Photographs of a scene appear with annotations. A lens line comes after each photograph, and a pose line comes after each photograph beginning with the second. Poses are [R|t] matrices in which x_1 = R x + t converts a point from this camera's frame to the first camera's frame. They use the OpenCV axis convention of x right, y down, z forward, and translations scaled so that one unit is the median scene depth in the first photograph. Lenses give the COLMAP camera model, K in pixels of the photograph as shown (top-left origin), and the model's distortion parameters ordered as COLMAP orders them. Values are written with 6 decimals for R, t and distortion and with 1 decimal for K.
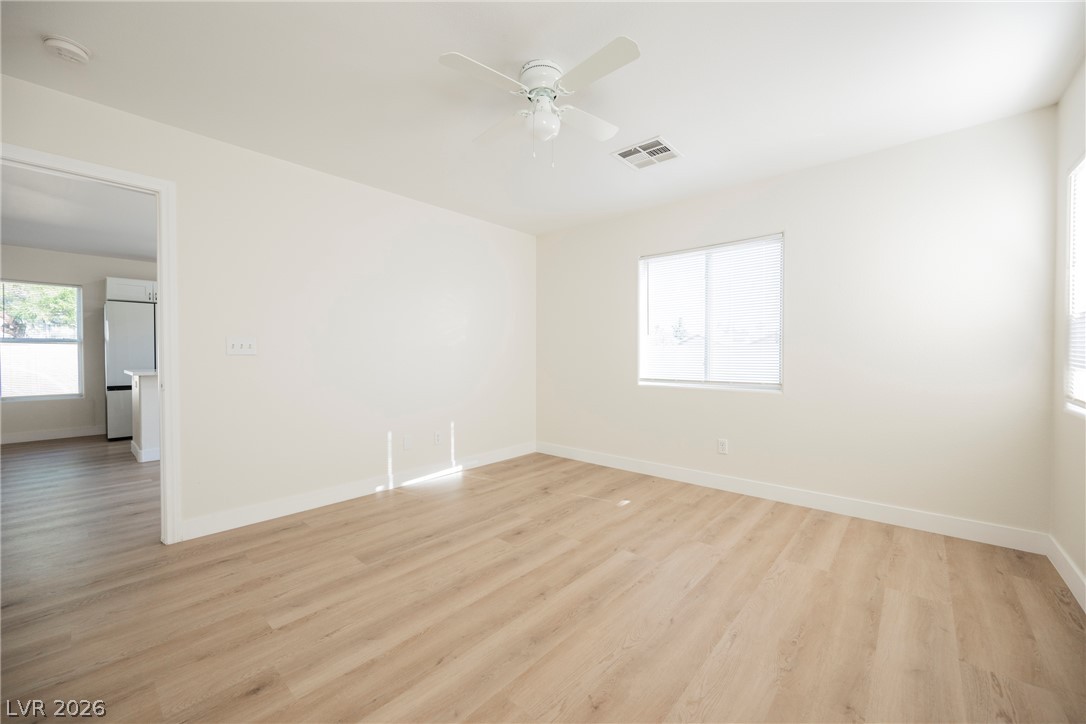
lens RADIAL K [[424.4, 0, 544.1], [0, 424.4, 359.7], [0, 0, 1]] dist [-0.002938, 0.000107]
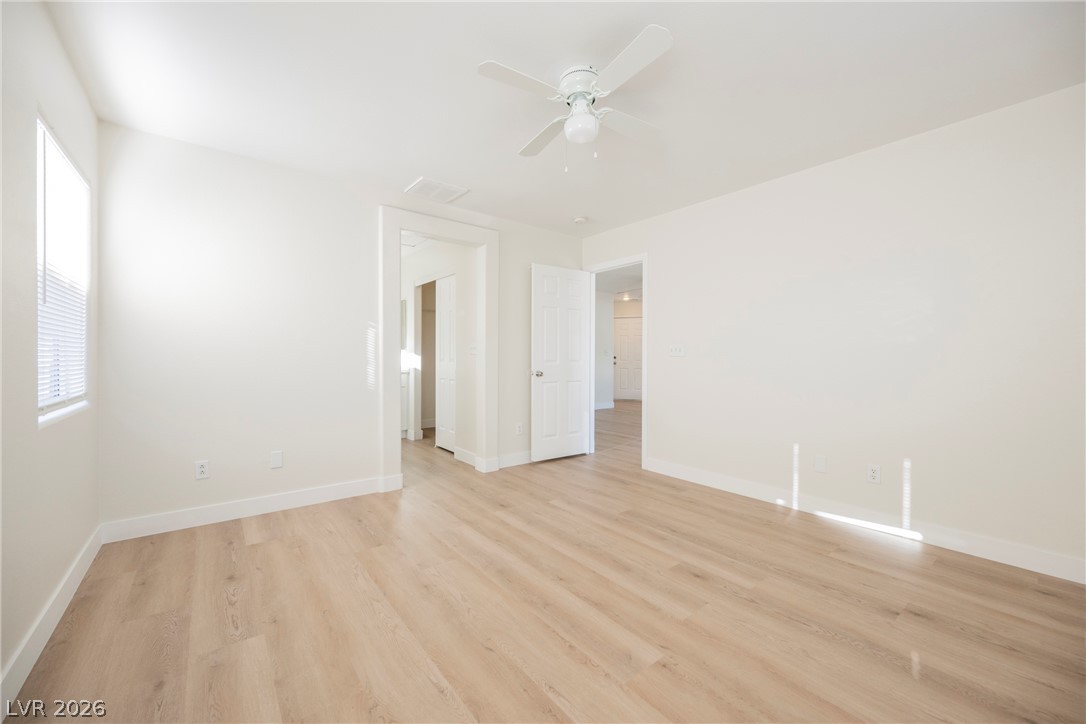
lens RADIAL K [[424.4, 0, 547.8], [0, 424.4, 362.9], [0, 0, 1]] dist [-0.002938, 0.000107]
pose [[-0.166114, 0.014363, -0.986002, 0.735090], [-0.017831, 0.999687, 0.017566, -0.005257], [0.985945, 0.020500, -0.165806, 0.798891]]
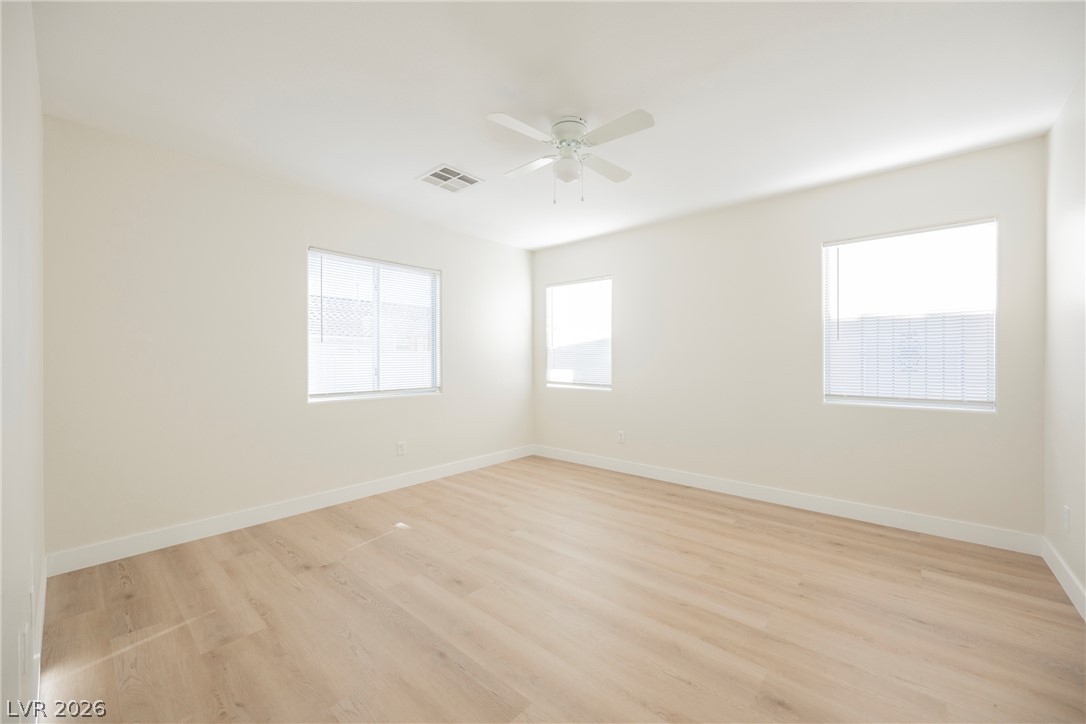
lens RADIAL K [[424.4, 0, 547.1], [0, 424.4, 359.4], [0, 0, 1]] dist [-0.002938, 0.000107]
pose [[-0.010497, -0.000642, 0.999945, -0.847848], [0.015351, 0.999882, 0.000803, -0.025212], [-0.999827, 0.015359, -0.010486, 0.783183]]
